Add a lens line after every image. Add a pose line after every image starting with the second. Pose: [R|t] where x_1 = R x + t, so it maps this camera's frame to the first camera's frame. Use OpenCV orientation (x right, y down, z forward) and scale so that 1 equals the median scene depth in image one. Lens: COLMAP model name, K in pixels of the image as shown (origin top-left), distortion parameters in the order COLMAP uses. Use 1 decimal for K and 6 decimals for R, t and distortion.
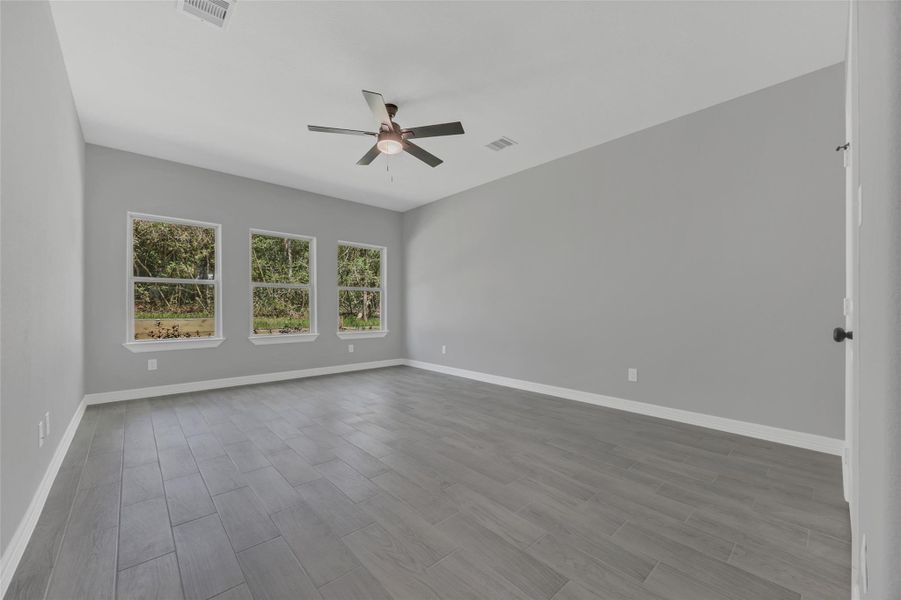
lens RADIAL K [[349.0, 0, 455.9], [0, 349.0, 303.4], [0, 0, 1]] dist [0.000127, -0.000006]
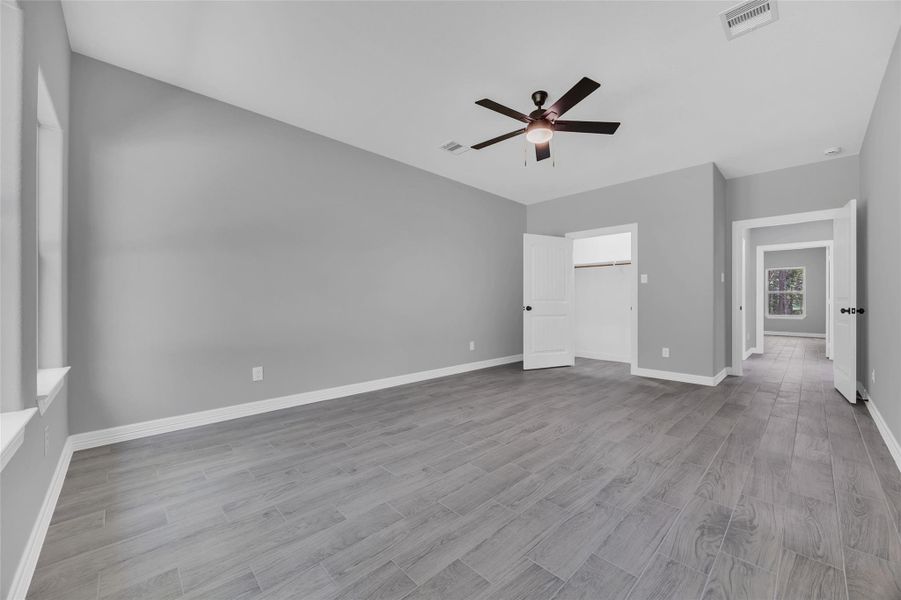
lens RADIAL K [[349.0, 0, 458.0], [0, 349.0, 300.1], [0, 0, 1]] dist [0.000127, -0.000006]
pose [[-0.025236, 0.007477, 0.999654, -0.969707], [-0.010207, 0.999918, -0.007737, 0.017574], [-0.999629, -0.010399, -0.025158, 1.062917]]
